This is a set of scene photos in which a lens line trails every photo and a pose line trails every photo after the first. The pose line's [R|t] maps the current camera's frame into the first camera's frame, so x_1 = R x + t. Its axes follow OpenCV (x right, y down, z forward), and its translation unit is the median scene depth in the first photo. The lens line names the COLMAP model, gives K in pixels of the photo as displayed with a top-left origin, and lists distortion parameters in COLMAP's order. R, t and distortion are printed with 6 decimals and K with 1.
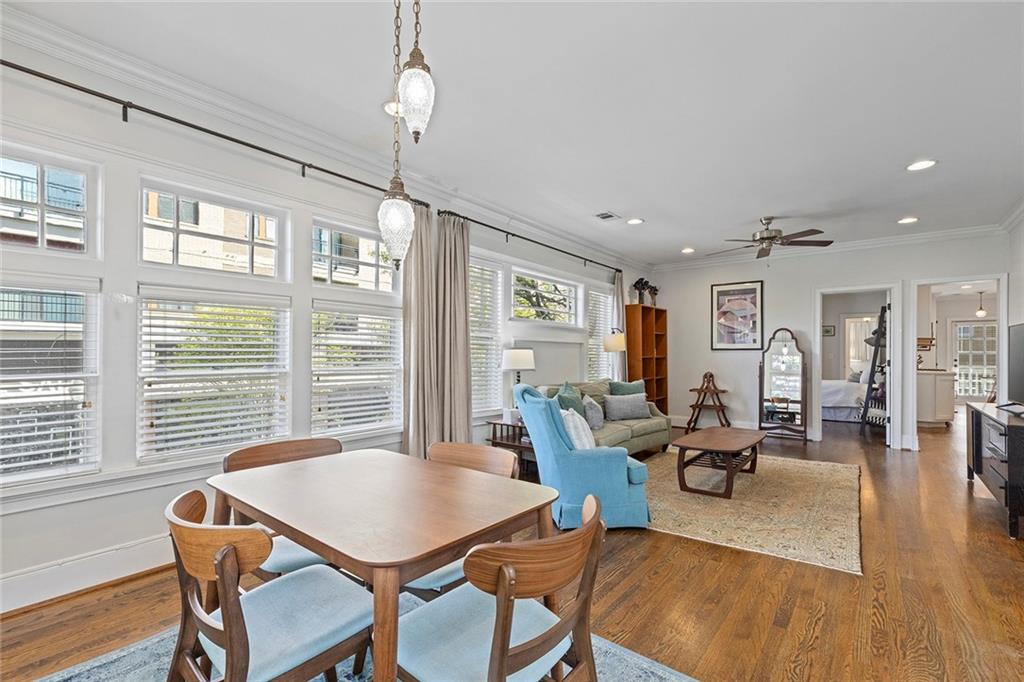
lens RADIAL K [[460.5, 0, 515.9], [0, 460.5, 350.1], [0, 0, 1]] dist [0.005615, -0.000753]
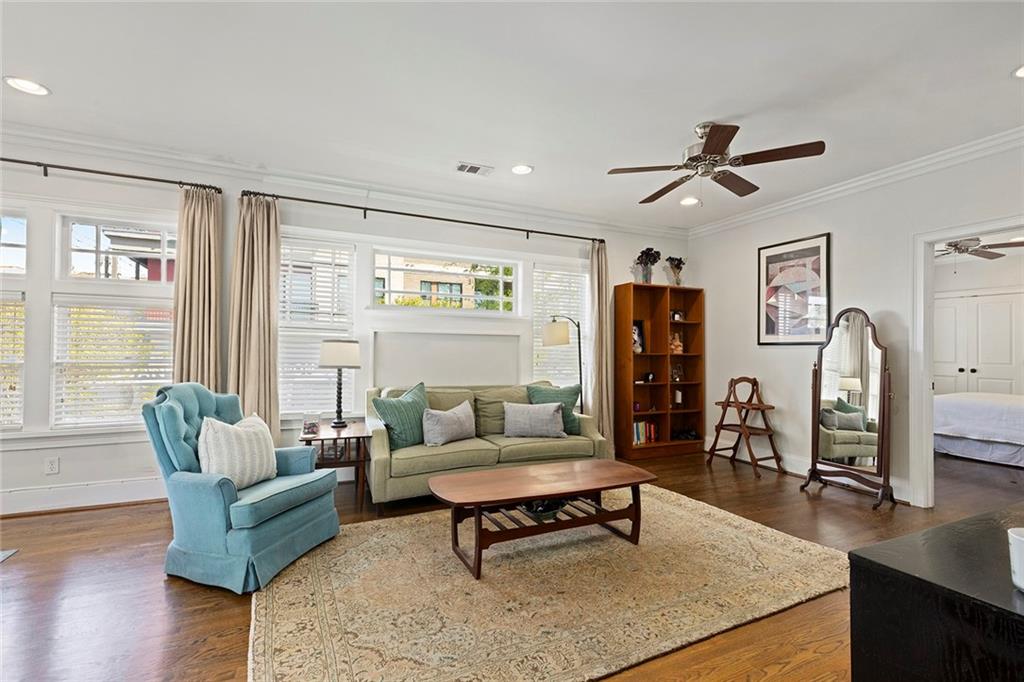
lens RADIAL K [[460.5, 0, 516.5], [0, 460.5, 341.3], [0, 0, 1]] dist [0.005615, -0.000753]
pose [[0.889851, -0.004758, -0.456226, 0.493725], [-0.001805, 0.999901, -0.013949, 0.005327], [0.456247, 0.013236, 0.889755, 0.286421]]
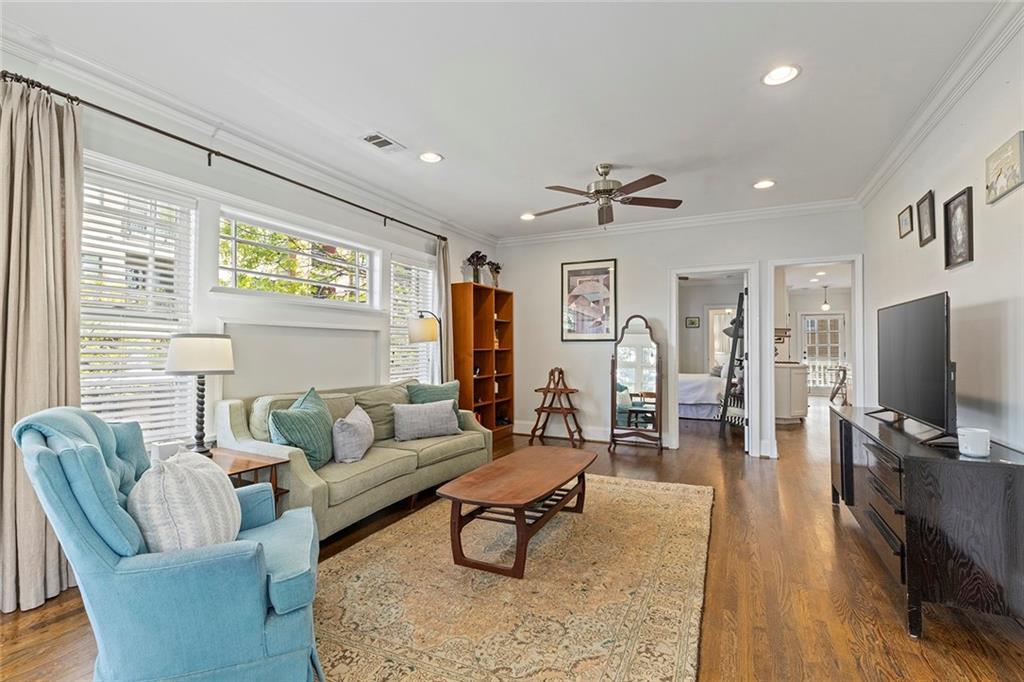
lens RADIAL K [[460.5, 0, 516.7], [0, 460.5, 335.4], [0, 0, 1]] dist [0.005615, -0.000753]
pose [[0.977861, 0.004133, 0.209214, 0.202178], [-0.000577, 0.999854, -0.017058, 0.004109], [-0.209254, 0.016559, 0.977721, 0.241191]]
